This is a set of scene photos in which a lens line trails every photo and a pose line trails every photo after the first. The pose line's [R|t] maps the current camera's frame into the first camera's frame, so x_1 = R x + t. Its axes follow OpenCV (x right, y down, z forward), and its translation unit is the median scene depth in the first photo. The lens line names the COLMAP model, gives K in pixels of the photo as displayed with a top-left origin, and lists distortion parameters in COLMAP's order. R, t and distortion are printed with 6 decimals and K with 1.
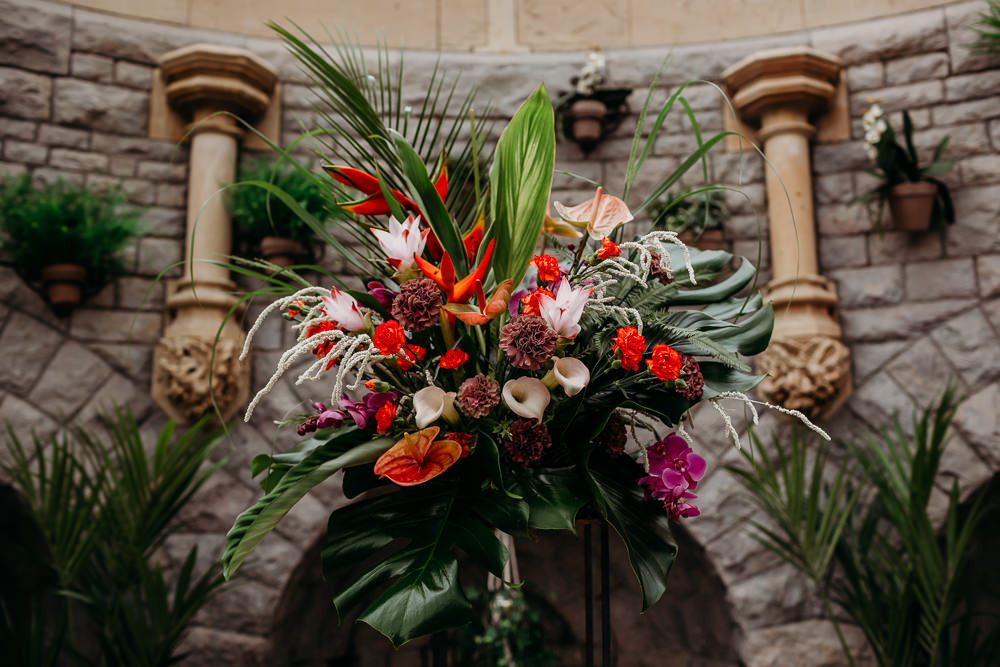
lens RADIAL K [[991.2, 0, 500.0], [0, 991.2, 333.5], [0, 0, 1]] dist [-0.021296, -0.009019]
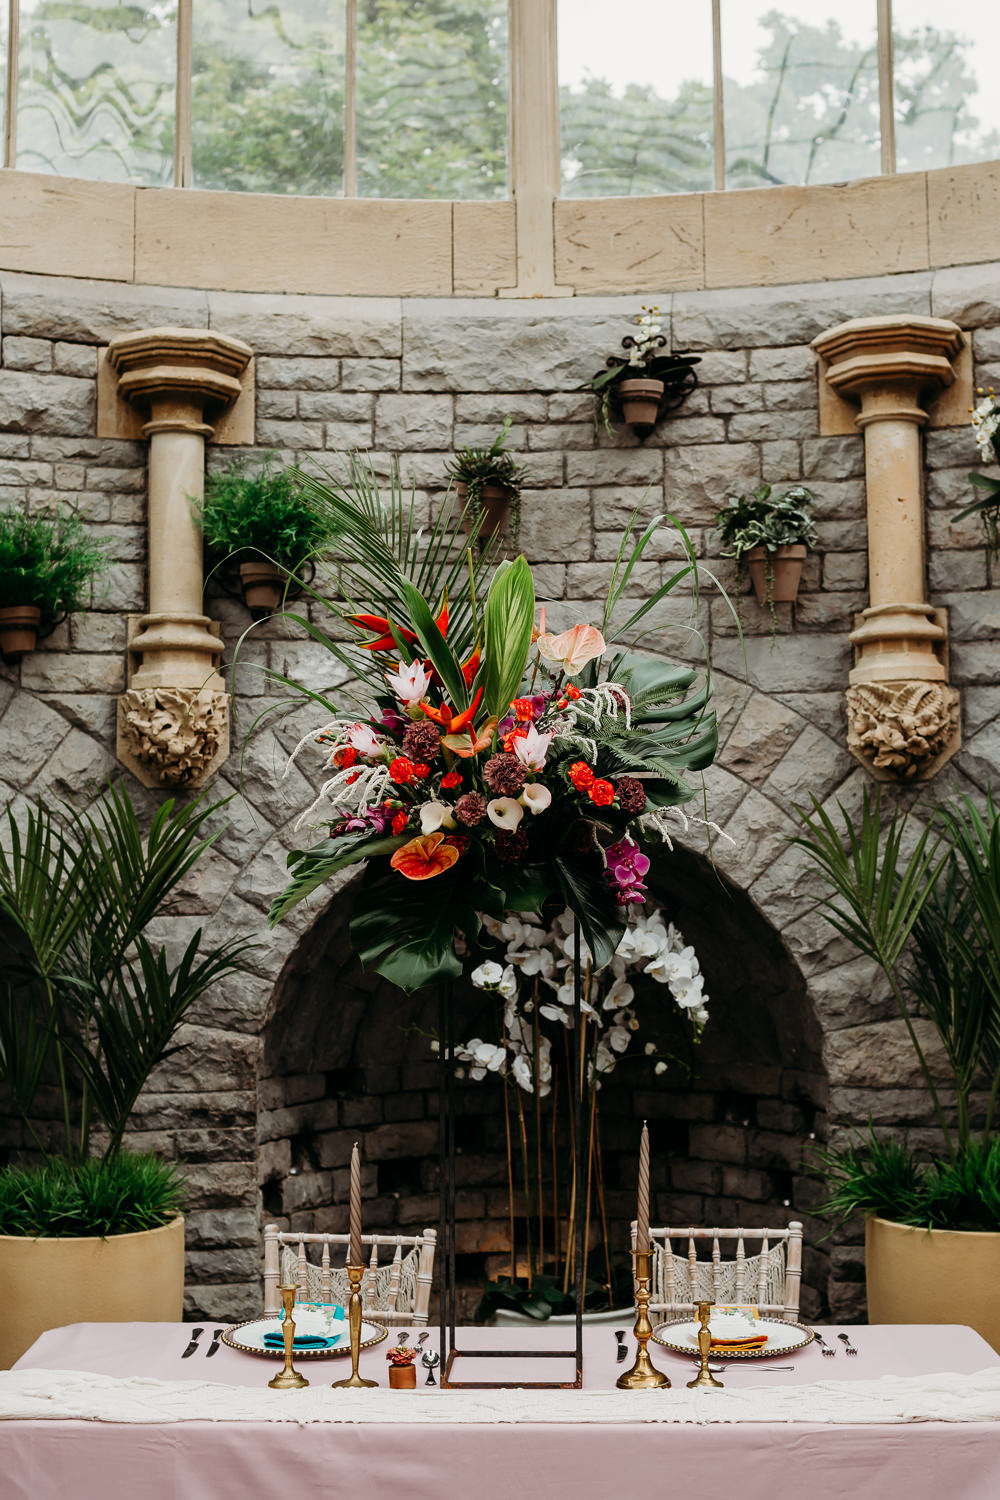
lens RADIAL K [[1735.1, 0, 500.0], [0, 1735.1, 750.0], [0, 0, 1]] dist [0.025008, 0.004727]
pose [[0.998789, -0.004050, -0.049029, 0.046820], [0.009132, 0.994547, 0.103884, -0.091326], [0.048341, -0.104206, 0.993380, -0.453600]]
